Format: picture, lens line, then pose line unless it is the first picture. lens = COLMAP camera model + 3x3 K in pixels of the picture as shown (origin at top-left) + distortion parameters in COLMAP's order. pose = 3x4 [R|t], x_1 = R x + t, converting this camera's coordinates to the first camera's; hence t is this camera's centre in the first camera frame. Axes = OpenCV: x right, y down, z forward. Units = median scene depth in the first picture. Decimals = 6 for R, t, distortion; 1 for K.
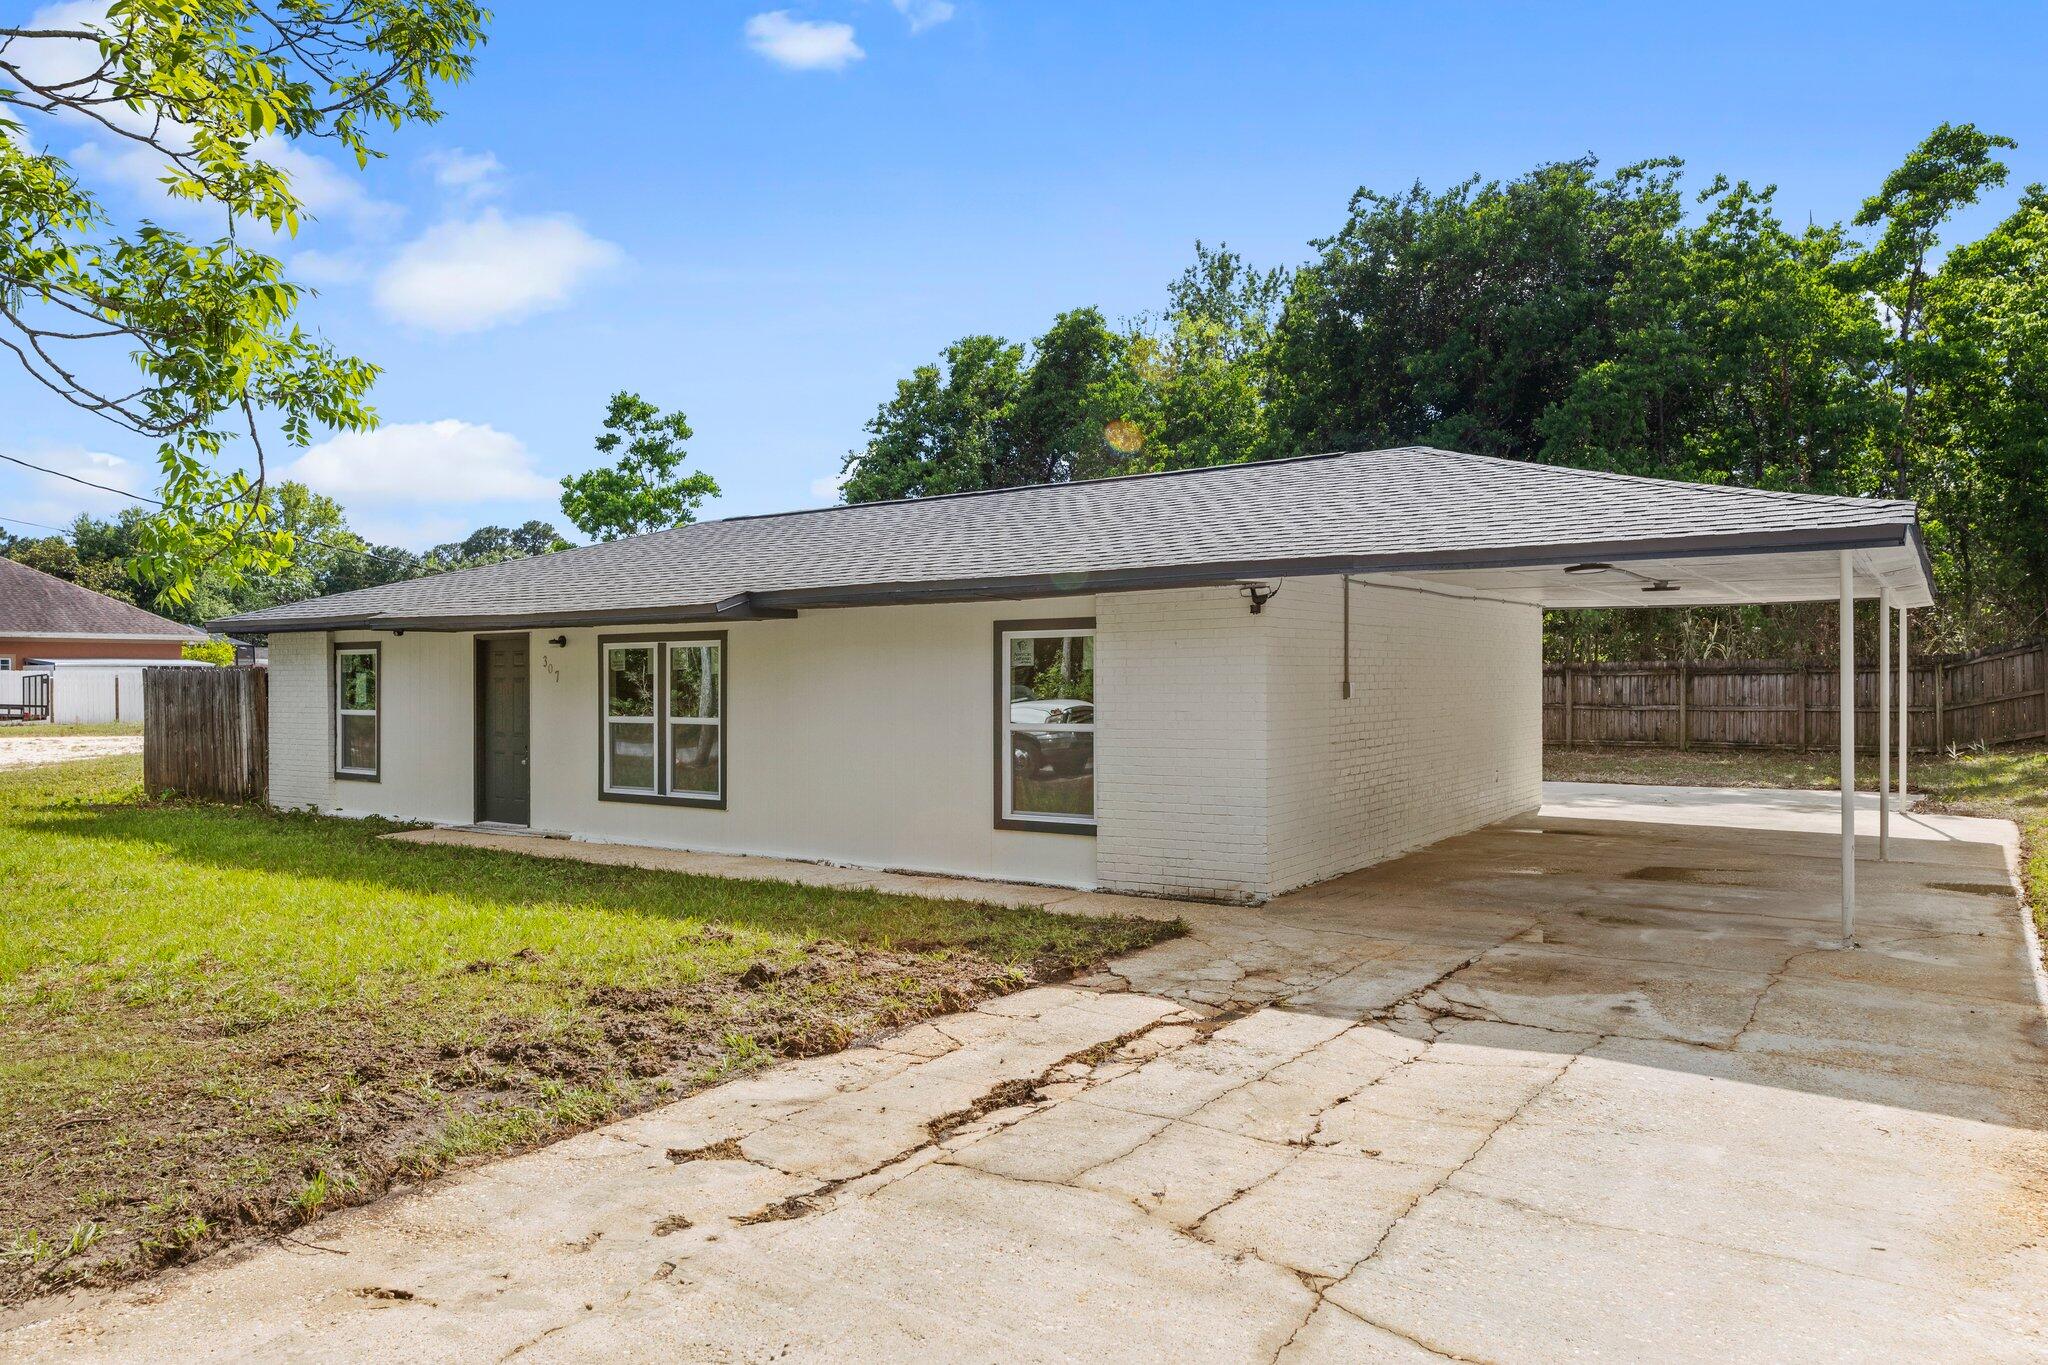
lens RADIAL K [[1368.2, 0, 1013.5], [0, 1368.2, 681.0], [0, 0, 1]] dist [0.007920, 0.002453]
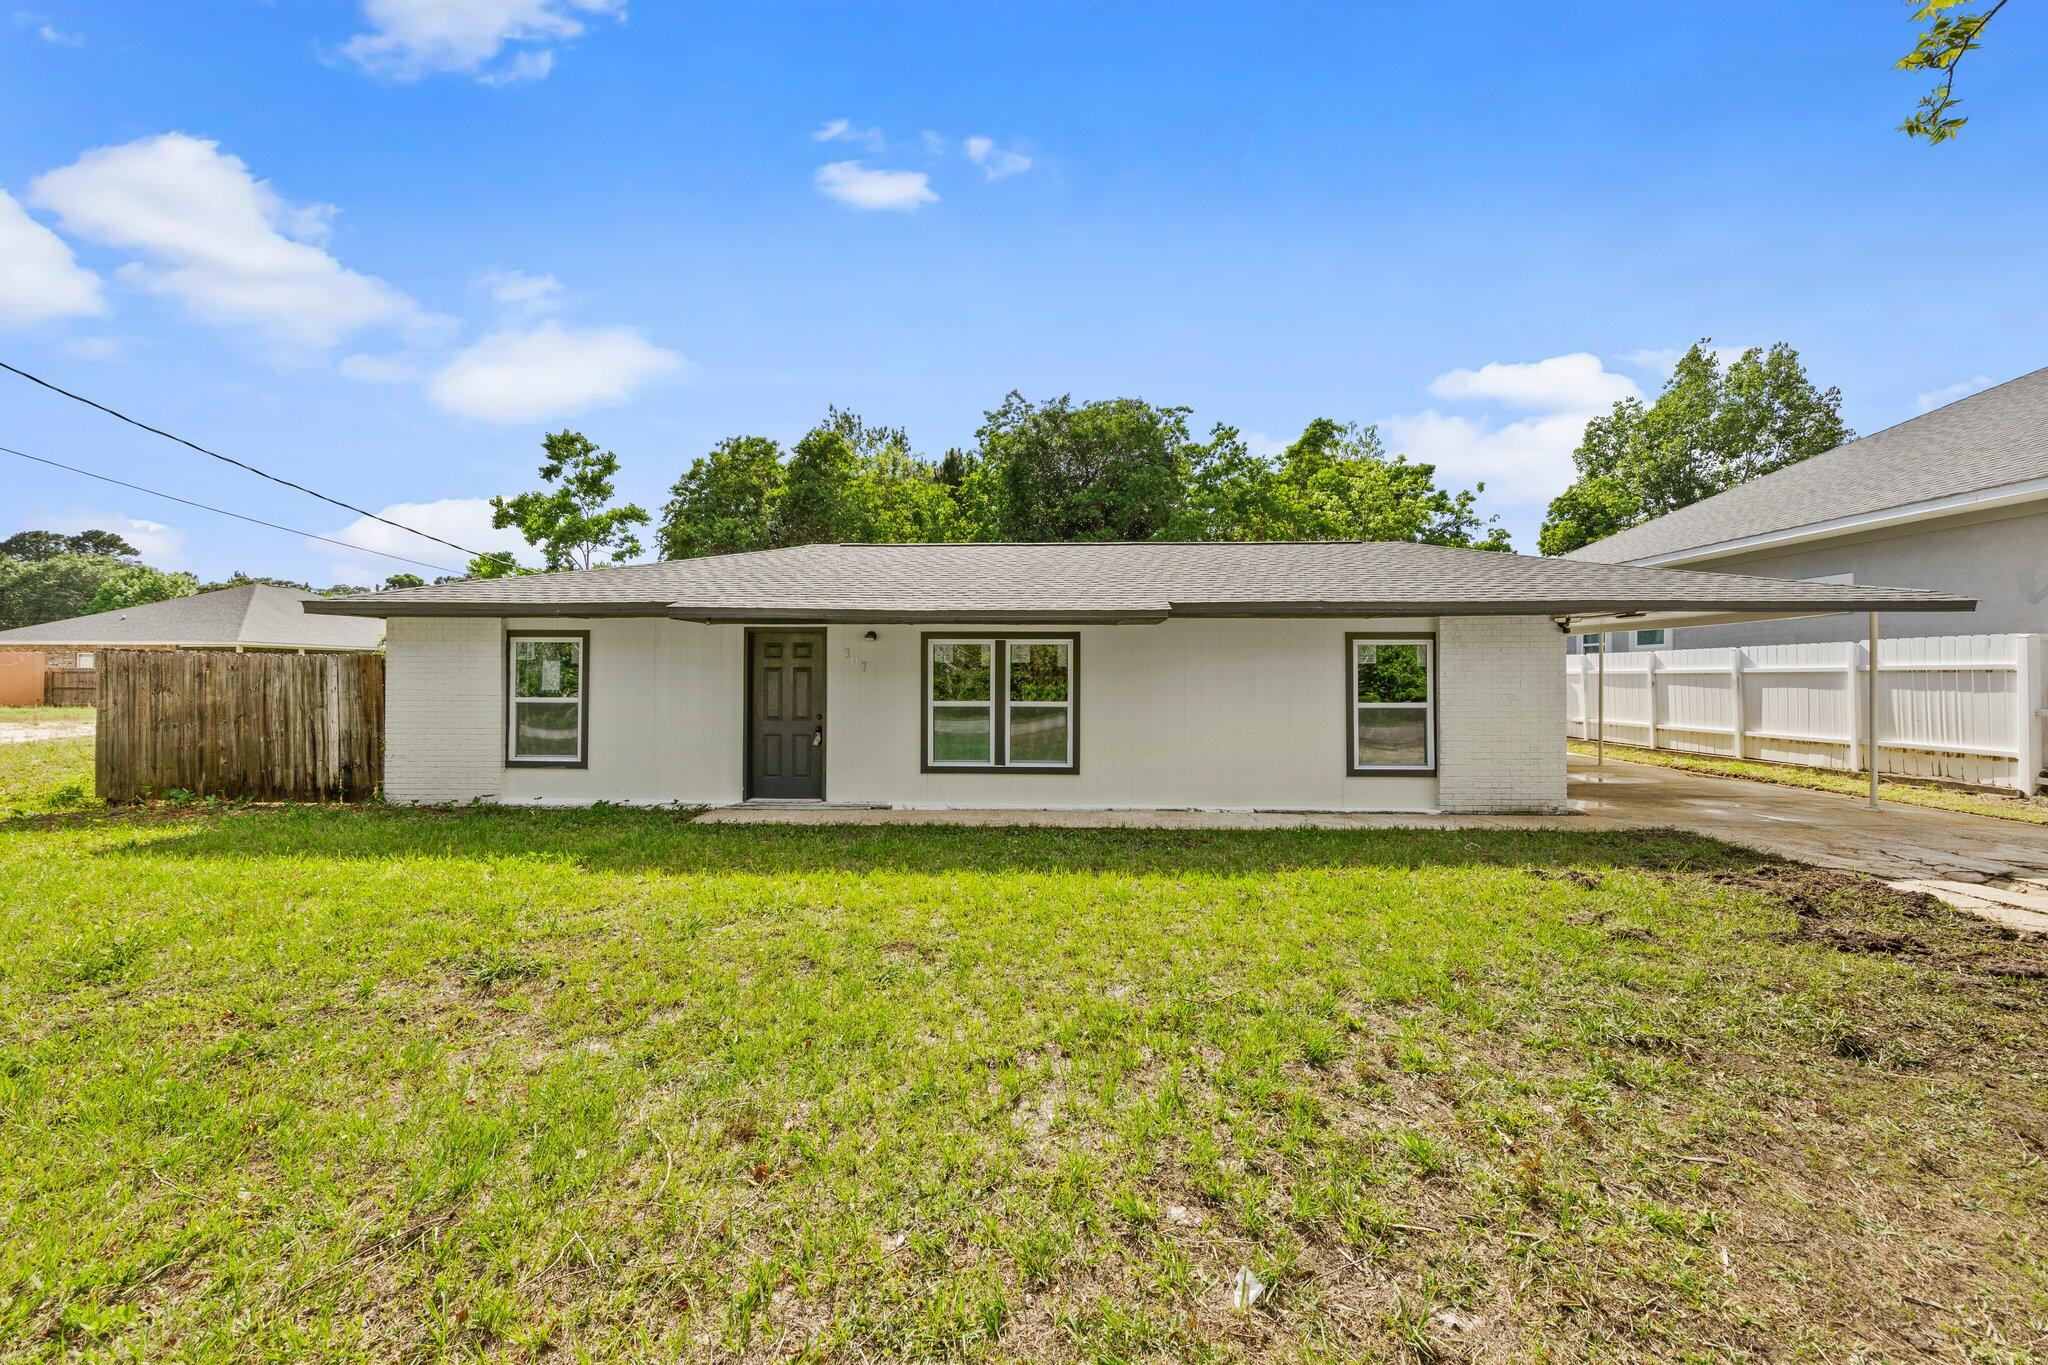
lens RADIAL K [[760.9, 0, 1024.3], [0, 760.9, 675.0], [0, 0, 1]] dist [0.006584, -0.000631]
pose [[0.840503, 0.004449, 0.541789, -0.558062], [-0.005988, 0.999981, 0.001078, 0.001977], [-0.541774, -0.004150, 0.840514, 0.386751]]
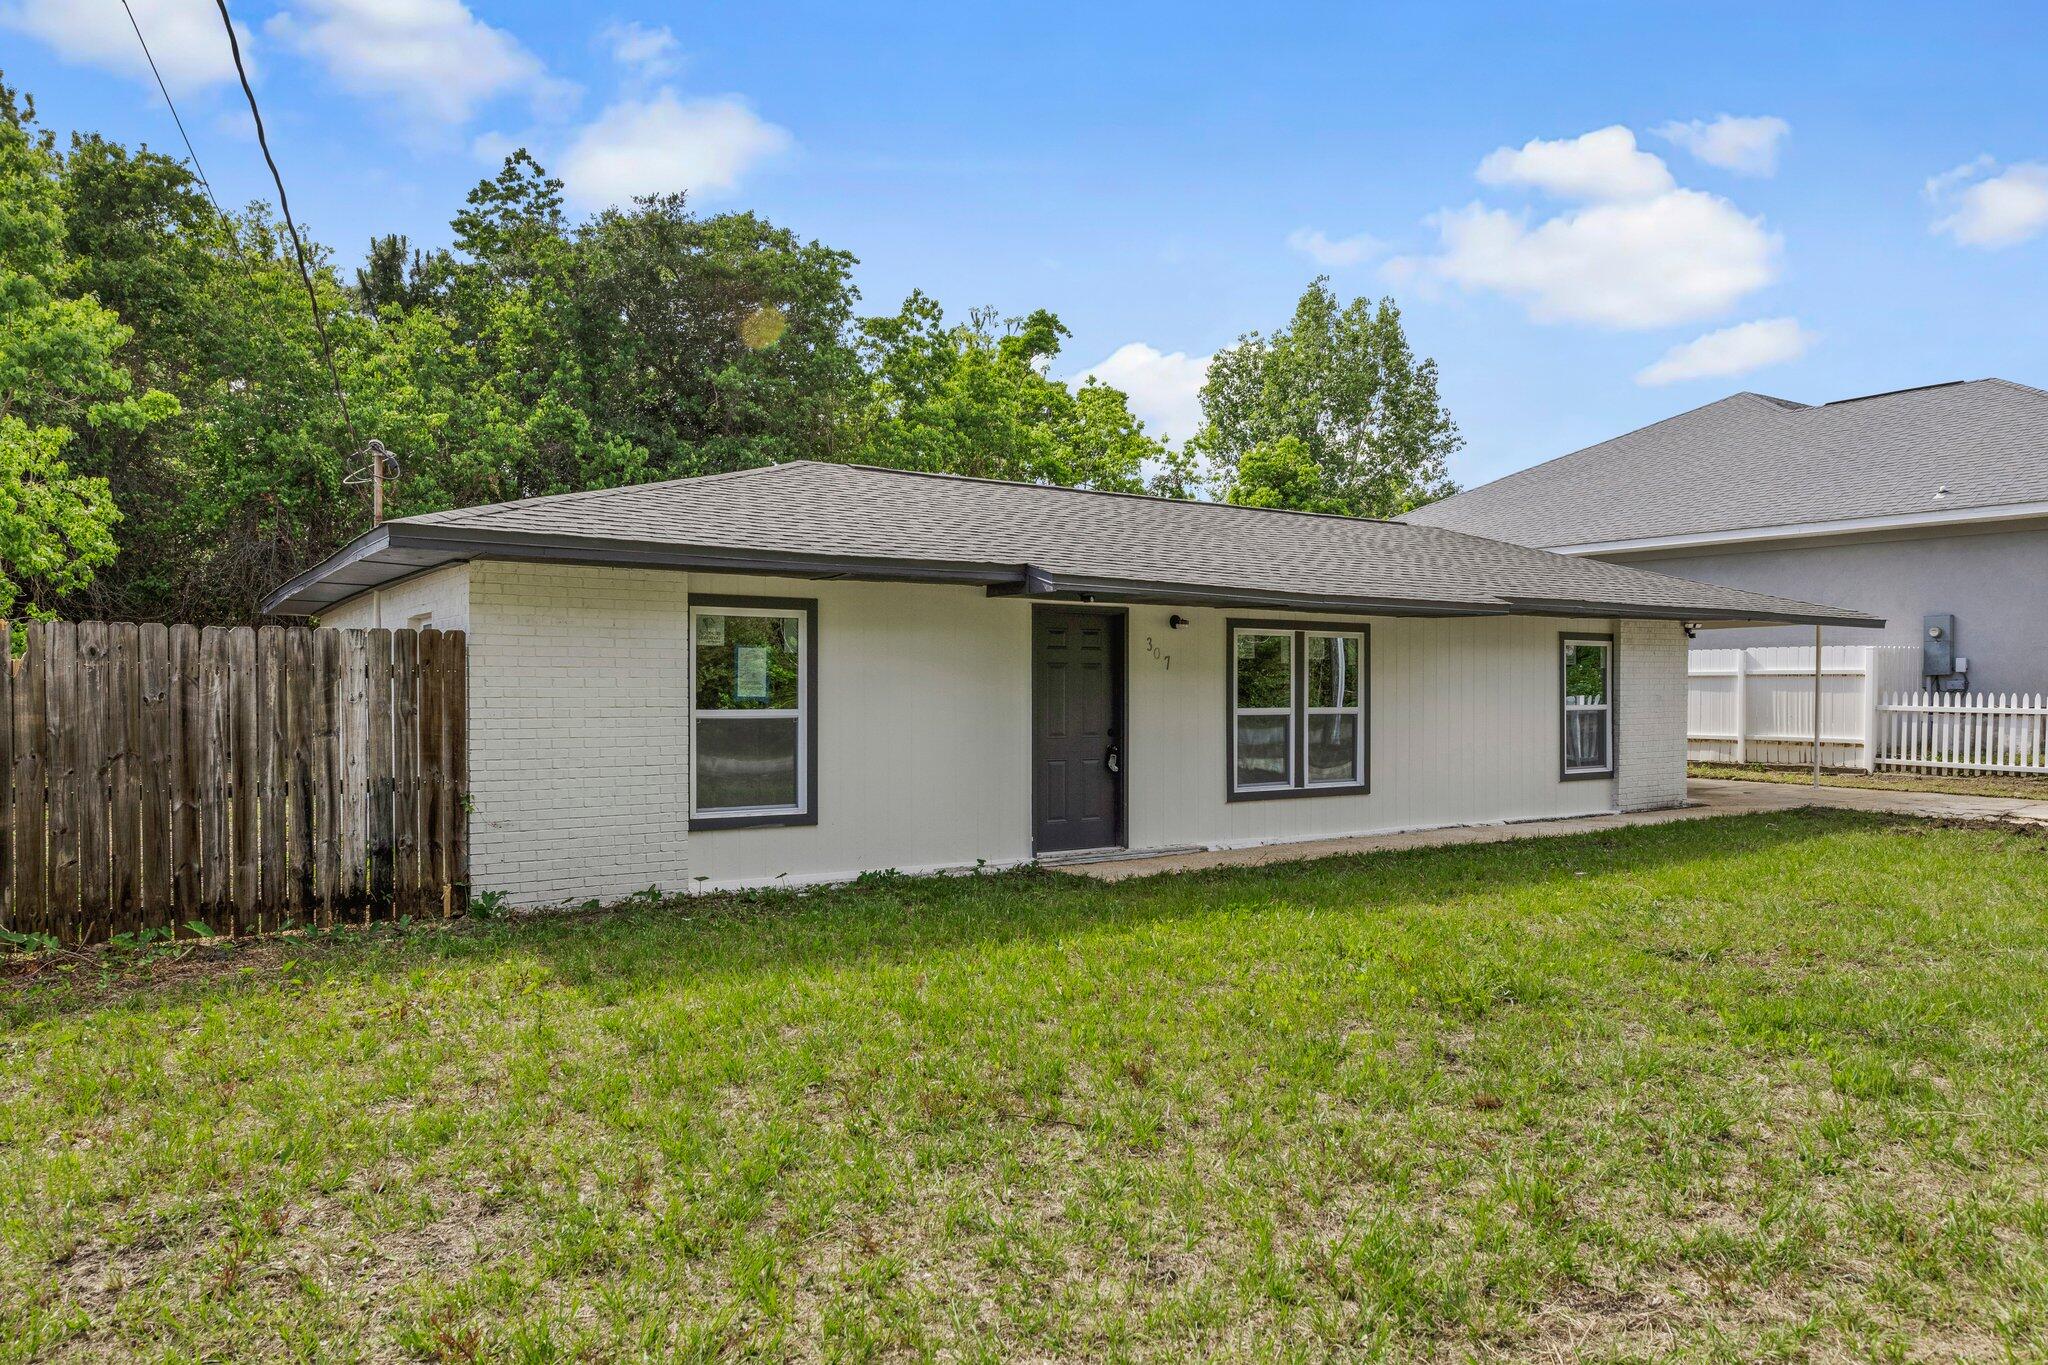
lens RADIAL K [[1361.8, 0, 1019.8], [0, 1361.8, 694.7], [0, 0, 1]] dist [-0.004643, 0.000339]
pose [[0.349614, -0.004384, 0.936884, -1.138460], [-0.007863, 0.999940, 0.007614, 0.010476], [-0.936861, -0.010029, 0.349559, 0.781416]]
